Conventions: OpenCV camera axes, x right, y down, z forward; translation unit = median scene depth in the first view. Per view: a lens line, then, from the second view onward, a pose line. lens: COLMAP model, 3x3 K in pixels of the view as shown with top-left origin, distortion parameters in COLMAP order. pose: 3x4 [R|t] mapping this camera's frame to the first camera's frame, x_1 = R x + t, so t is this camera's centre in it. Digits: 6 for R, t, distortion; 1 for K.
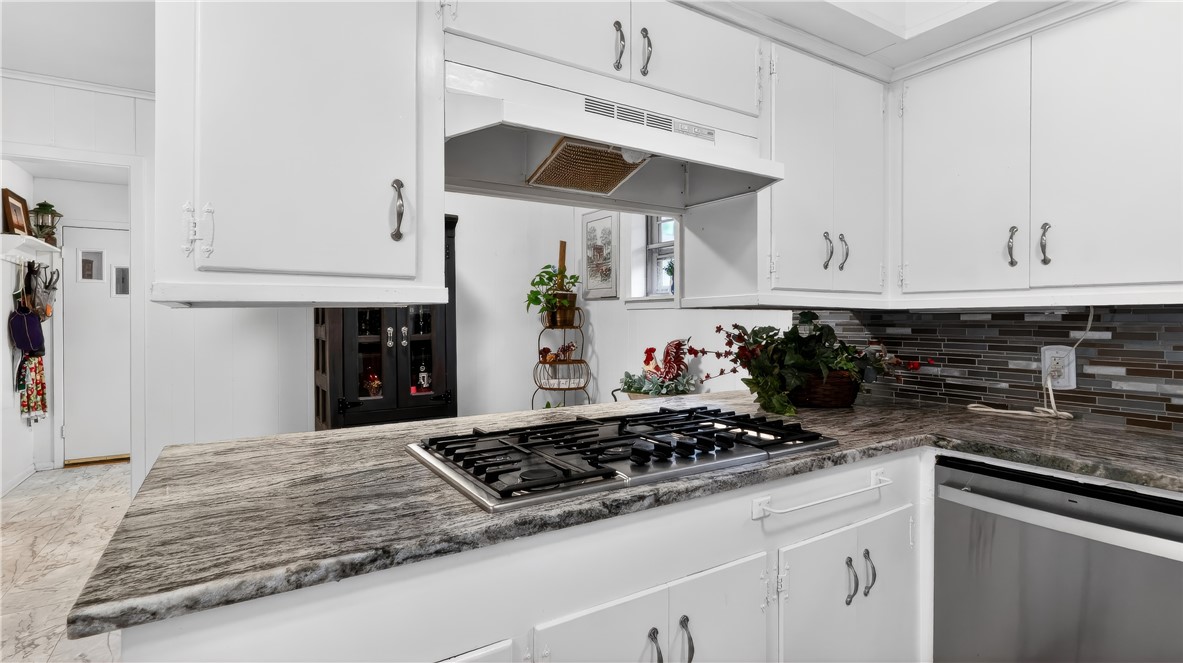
lens RADIAL K [[555.9, 0, 585.7], [0, 555.9, 327.2], [0, 0, 1]] dist [-0.006345, 0.000257]
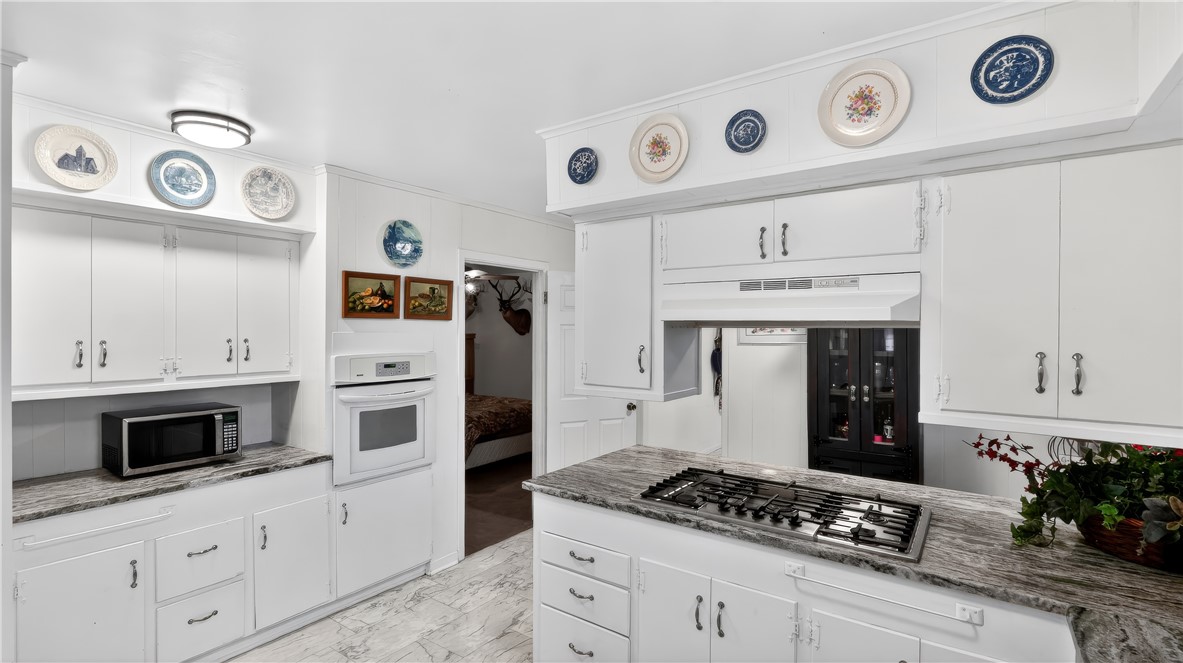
lens RADIAL K [[555.9, 0, 585.7], [0, 555.9, 327.2], [0, 0, 1]] dist [-0.006345, 0.000257]
pose [[0.362577, -0.001295, -0.931953, 0.825172], [-0.012261, 0.999906, -0.006160, -0.160322], [0.931873, 0.013660, 0.362527, -0.012530]]
